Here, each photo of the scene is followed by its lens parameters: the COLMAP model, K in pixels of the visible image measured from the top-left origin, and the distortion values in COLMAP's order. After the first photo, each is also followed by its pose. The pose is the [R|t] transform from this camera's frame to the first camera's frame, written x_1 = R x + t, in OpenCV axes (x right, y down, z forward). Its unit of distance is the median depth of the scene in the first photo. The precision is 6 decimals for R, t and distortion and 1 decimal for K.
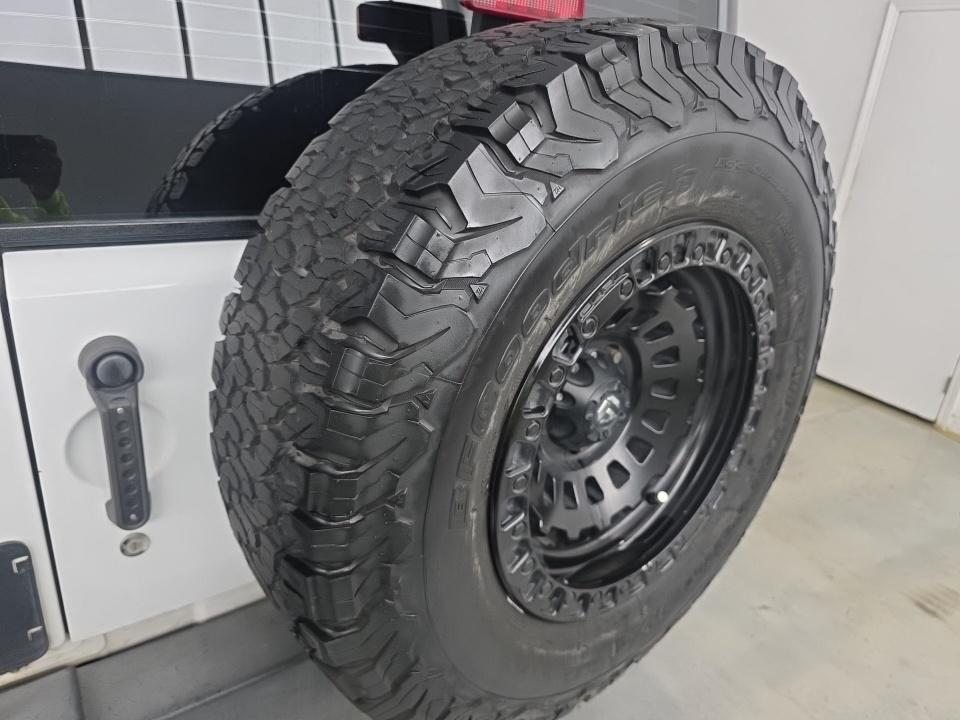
lens RADIAL K [[656.9, 0, 480.0], [0, 656.9, 360.0], [0, 0, 1]] dist [0.069790, -0.068361]
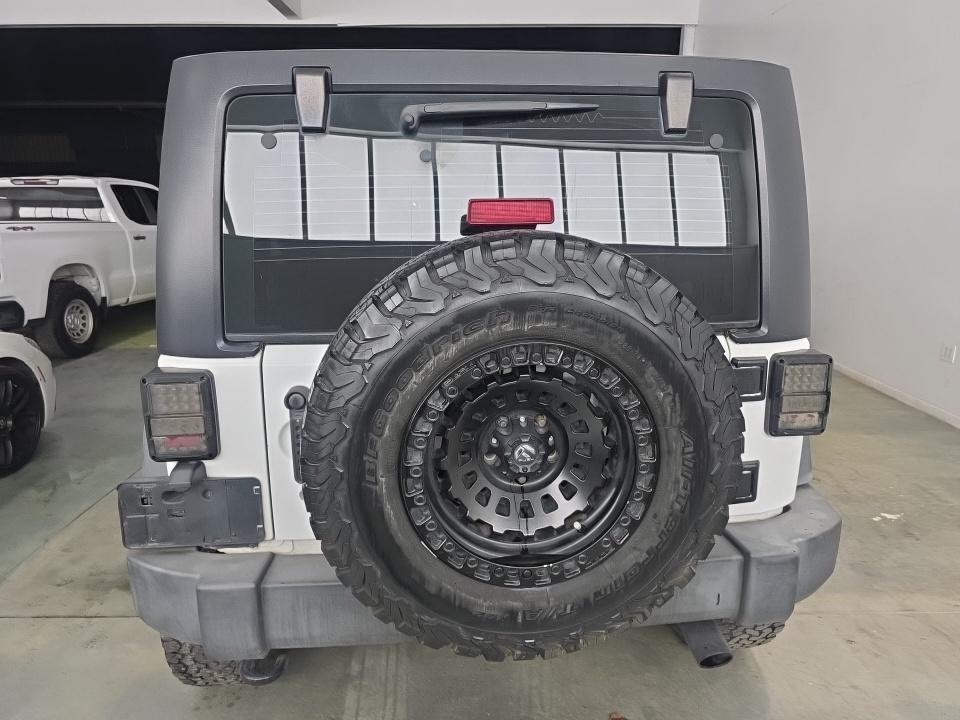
lens RADIAL K [[656.9, 0, 480.0], [0, 656.9, 360.0], [0, 0, 1]] dist [0.069790, -0.068361]
pose [[0.841111, 0.042762, -0.539169, 1.328994], [-0.130880, 0.983335, -0.126185, 0.093931], [0.524788, 0.176702, 0.832691, -0.588486]]
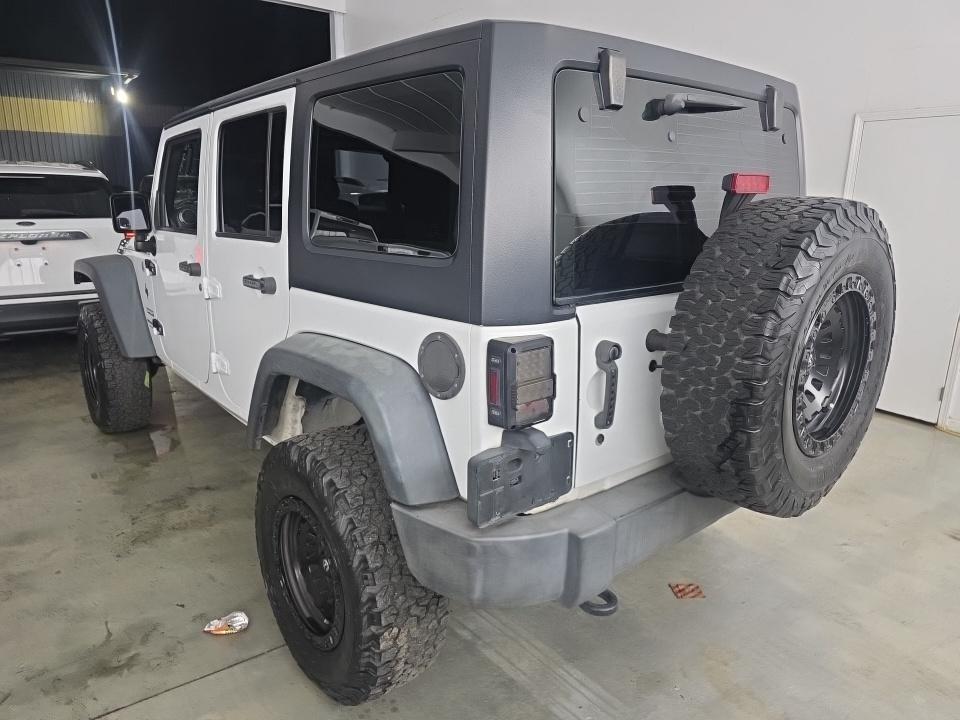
lens RADIAL K [[647.7, 0, 511.3], [0, 647.7, 357.9], [0, 0, 1]] dist [0.102013, -0.063898]
pose [[0.995418, -0.074291, 0.060202, -1.285229], [0.080992, 0.989725, -0.117831, 0.339423], [-0.050830, 0.122167, 0.991207, -1.562861]]
